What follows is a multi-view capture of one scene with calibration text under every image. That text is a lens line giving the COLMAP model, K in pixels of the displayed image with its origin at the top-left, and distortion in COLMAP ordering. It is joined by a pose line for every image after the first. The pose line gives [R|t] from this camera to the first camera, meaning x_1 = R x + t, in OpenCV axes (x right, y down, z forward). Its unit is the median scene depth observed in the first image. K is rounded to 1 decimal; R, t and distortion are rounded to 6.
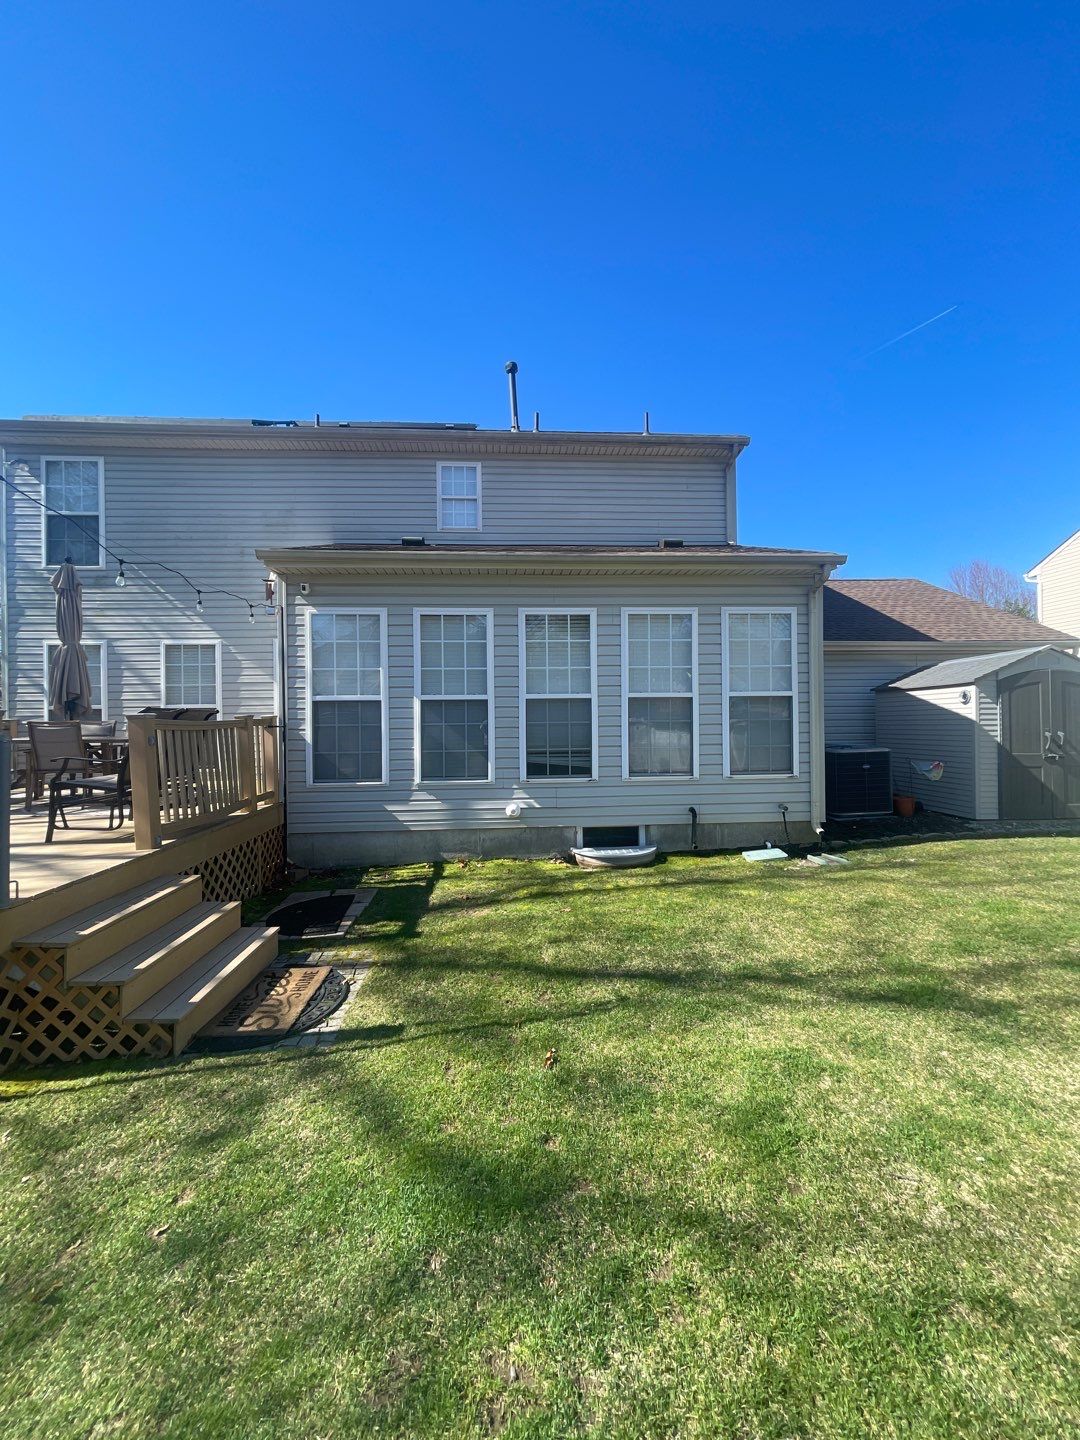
lens RADIAL K [[589.9, 0, 547.6], [0, 589.9, 671.5], [0, 0, 1]] dist [-0.000066, -0.000039]
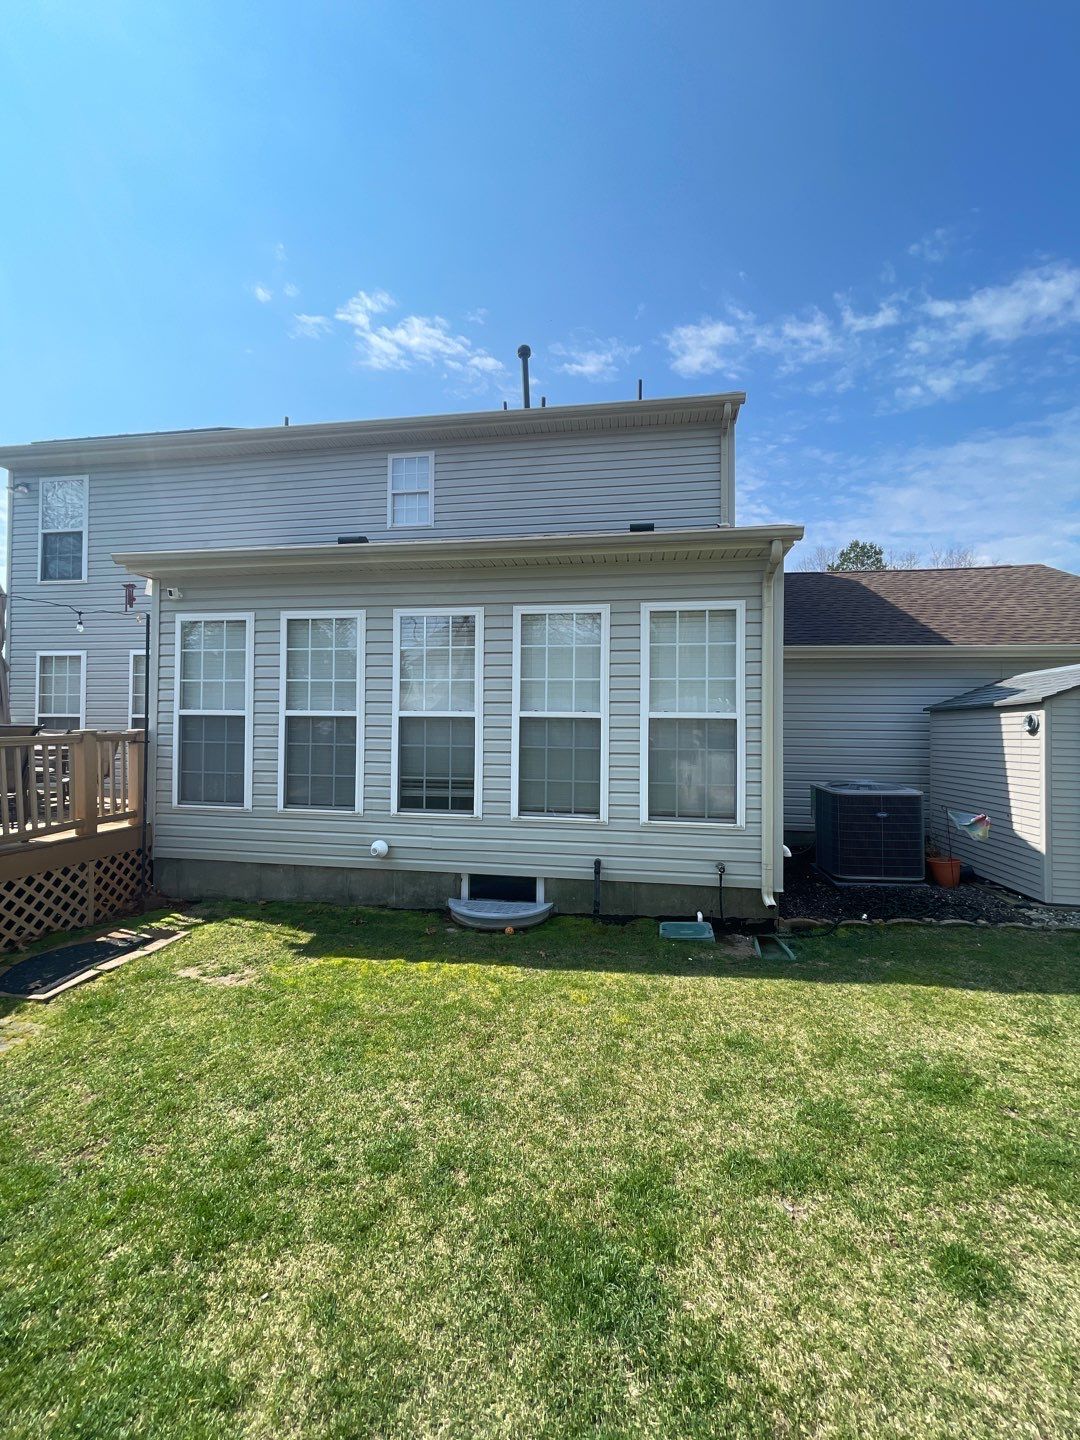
lens RADIAL K [[589.9, 0, 547.6], [0, 589.9, 671.5], [0, 0, 1]] dist [-0.000066, -0.000039]
pose [[0.974223, 0.001176, -0.225586, 0.351587], [-0.003691, 0.999936, -0.010728, -0.009819], [0.225559, 0.011284, 0.974164, 0.217145]]
